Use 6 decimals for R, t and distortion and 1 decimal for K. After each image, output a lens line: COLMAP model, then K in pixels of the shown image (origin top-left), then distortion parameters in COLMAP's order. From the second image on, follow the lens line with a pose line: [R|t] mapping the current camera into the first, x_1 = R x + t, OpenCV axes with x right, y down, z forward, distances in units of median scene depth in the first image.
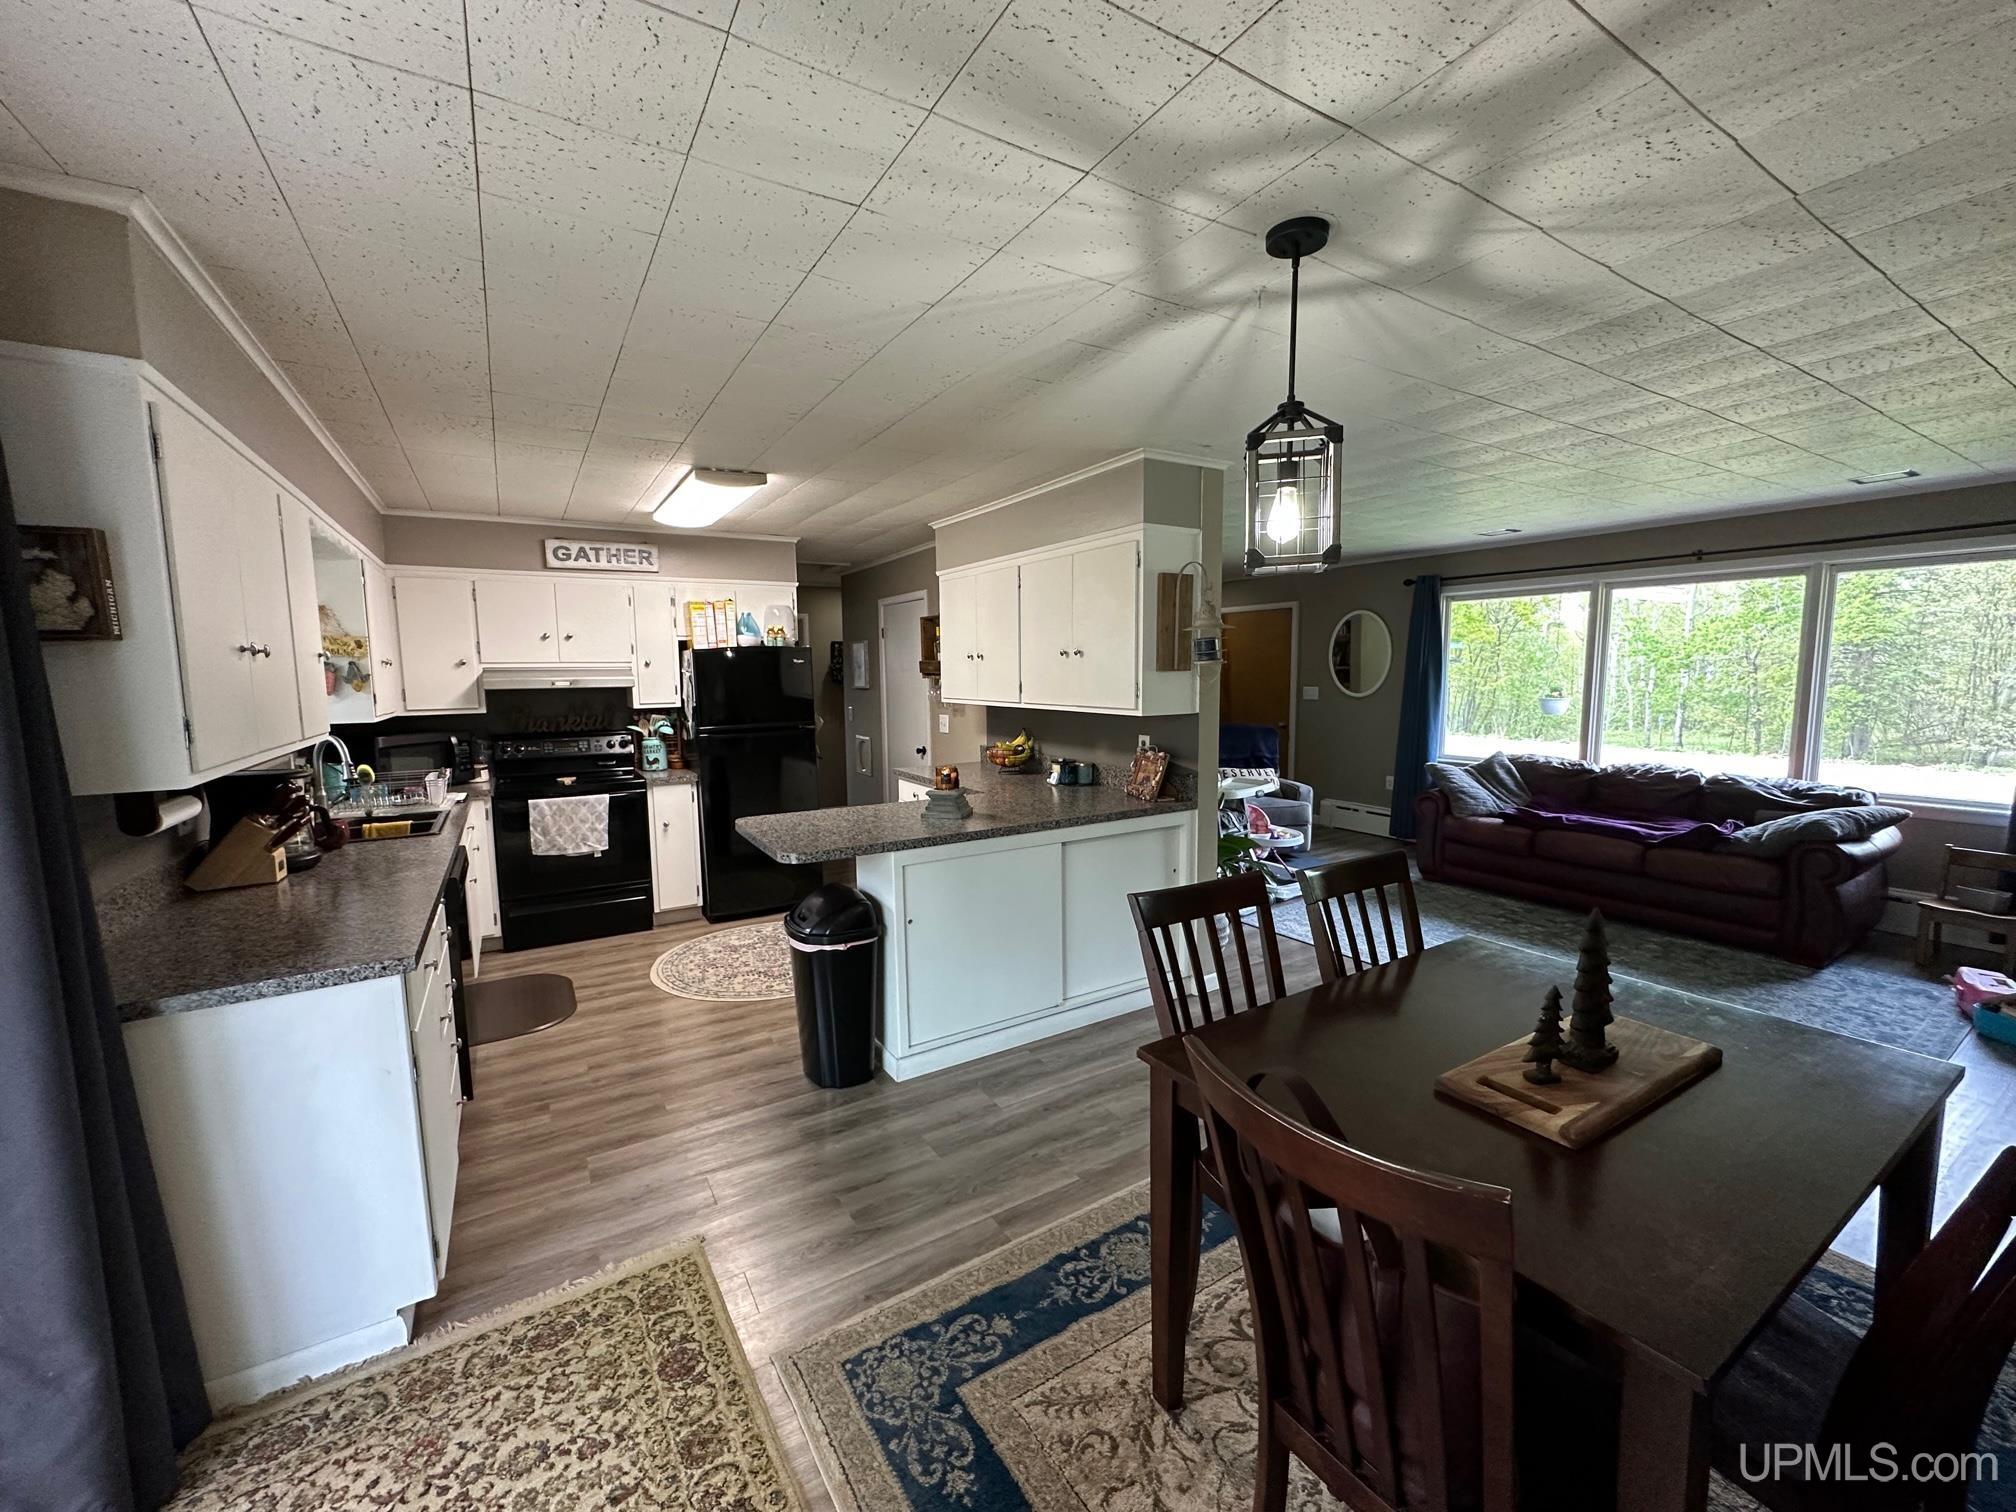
lens RADIAL K [[802.9, 0, 1011.0], [0, 802.9, 754.2], [0, 0, 1]] dist [-0.000702, 0.000479]
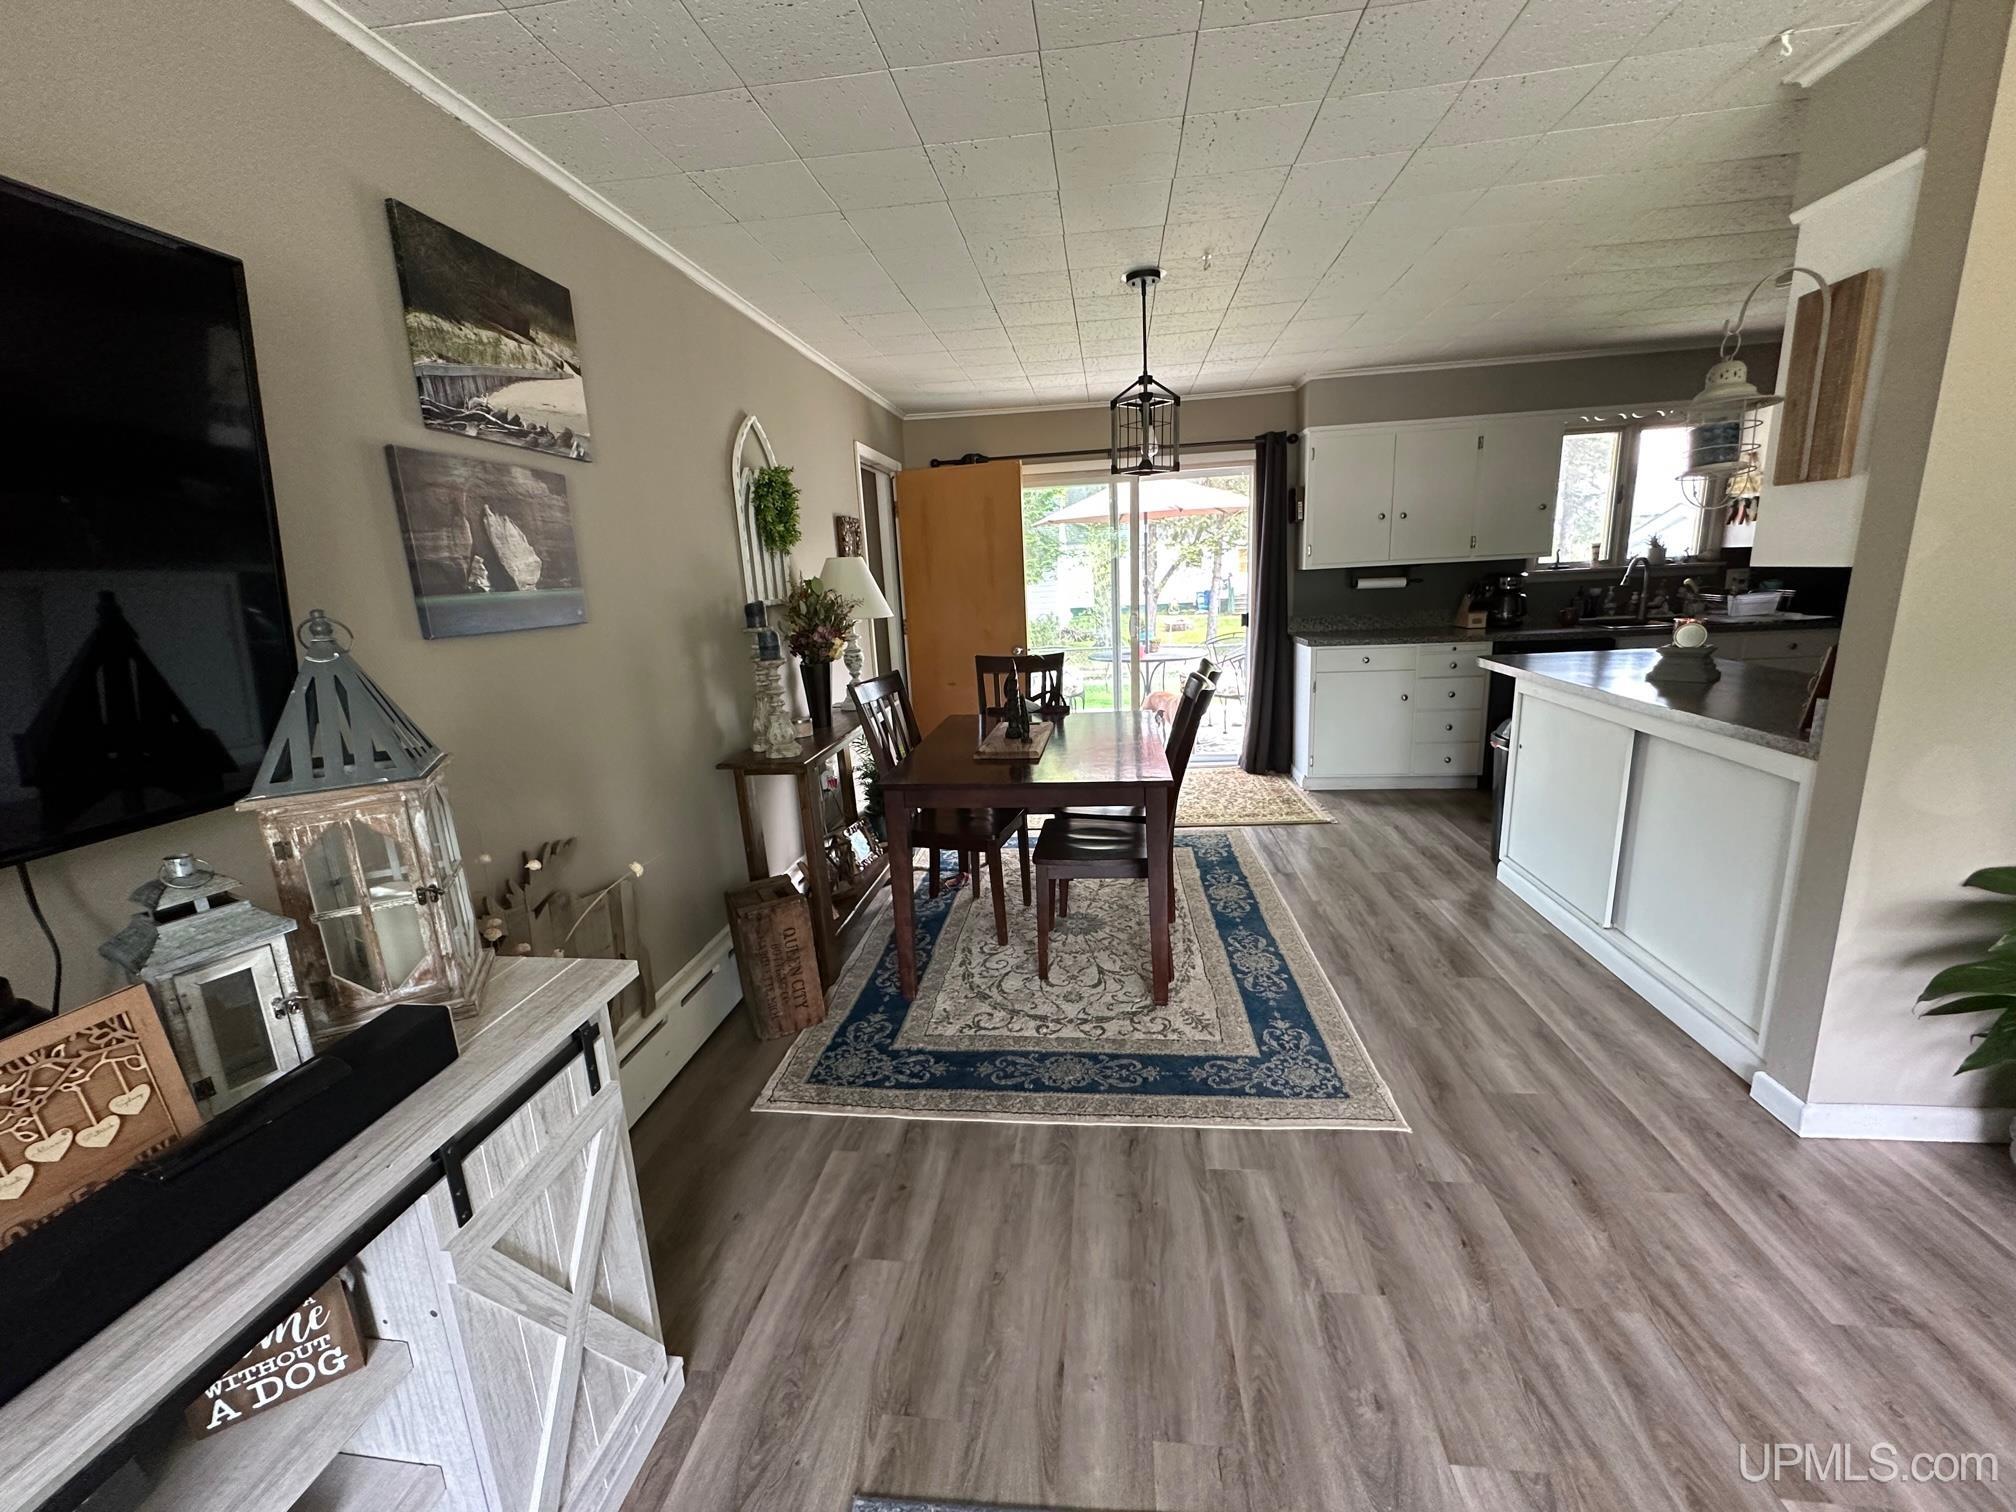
lens RADIAL K [[802.9, 0, 1007.8], [0, 802.9, 753.8], [0, 0, 1]] dist [-0.000702, 0.000479]
pose [[-0.624352, 0.217383, -0.750286, 1.587604], [-0.025484, 0.954318, 0.297704, -0.125680], [0.780727, 0.204992, -0.590291, 1.537166]]
